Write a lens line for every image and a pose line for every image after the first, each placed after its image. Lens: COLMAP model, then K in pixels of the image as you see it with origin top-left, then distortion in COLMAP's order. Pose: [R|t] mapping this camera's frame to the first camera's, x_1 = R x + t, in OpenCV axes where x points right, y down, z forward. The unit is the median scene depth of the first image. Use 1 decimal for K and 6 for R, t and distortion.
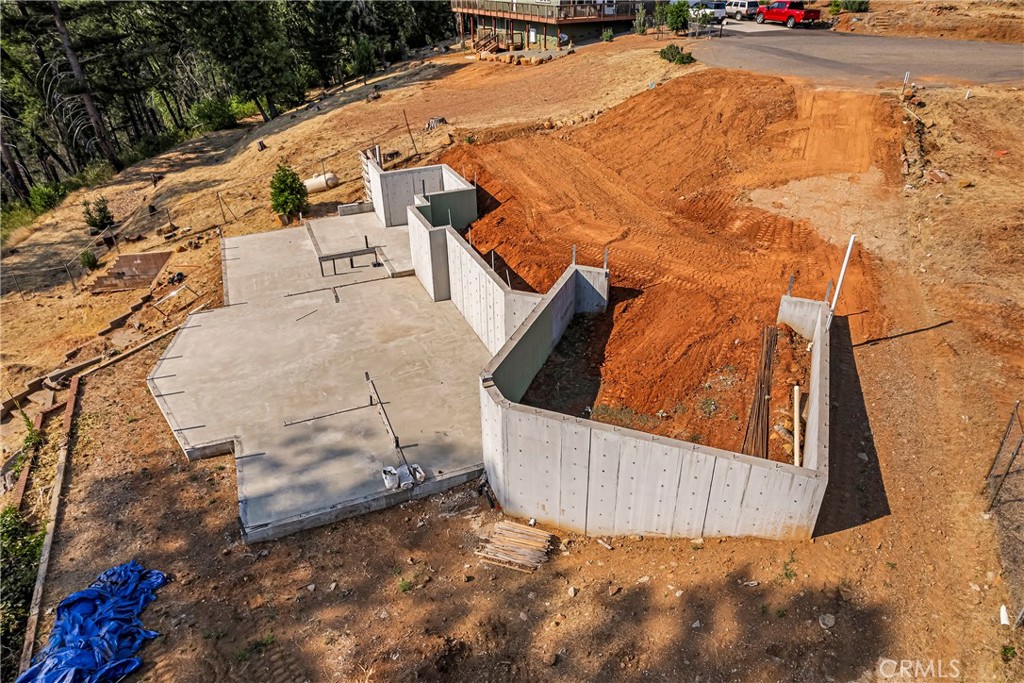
lens RADIAL K [[655.1, 0, 512.0], [0, 655.1, 341.5], [0, 0, 1]] dist [-0.077577, 0.065062]
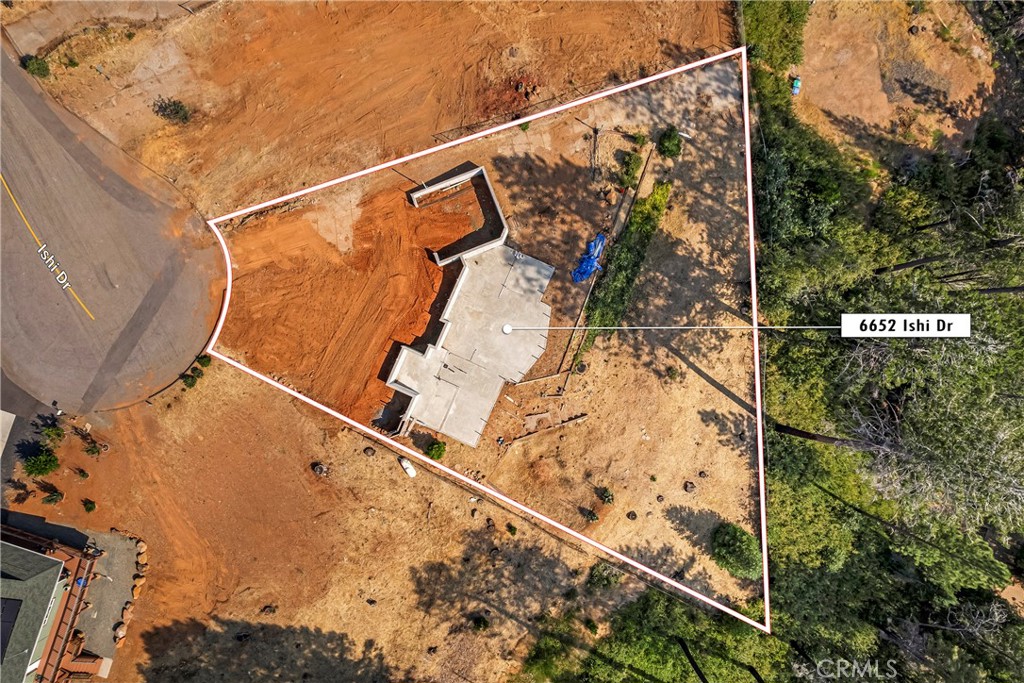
lens RADIAL K [[655.1, 0, 512.0], [0, 655.1, 341.5], [0, 0, 1]] dist [-0.077577, 0.065062]
pose [[-0.696498, -0.716300, 0.042483, -0.653745], [0.388330, -0.326486, 0.861747, -3.285334], [-0.603399, 0.616702, 0.505557, -0.683408]]
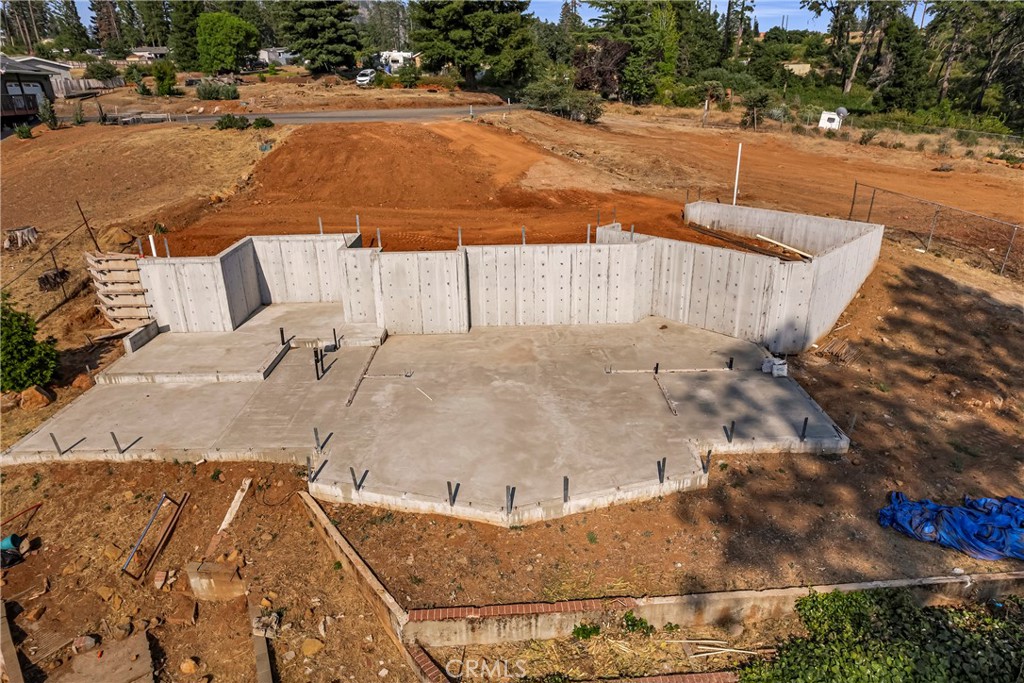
lens RADIAL K [[655.1, 0, 512.0], [0, 655.1, 341.5], [0, 0, 1]] dist [-0.077577, 0.065062]
pose [[0.370938, -0.331892, 0.867325, -1.224093], [0.480008, 0.868041, 0.126876, -0.189041], [-0.794983, 0.369260, 0.481300, 0.731804]]
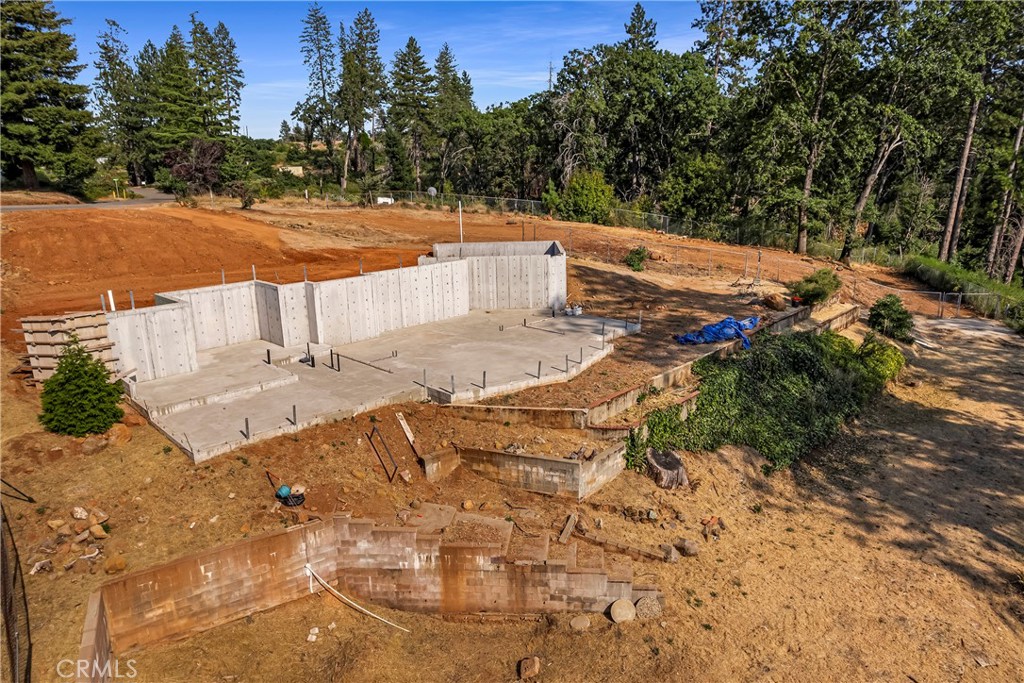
lens RADIAL K [[655.1, 0, 512.0], [0, 655.1, 341.5], [0, 0, 1]] dist [-0.077577, 0.065062]
pose [[-0.367639, -0.200058, 0.908195, -1.805394], [0.501612, 0.779685, 0.374803, -0.532131], [-0.783088, 0.593353, -0.186291, 1.453534]]
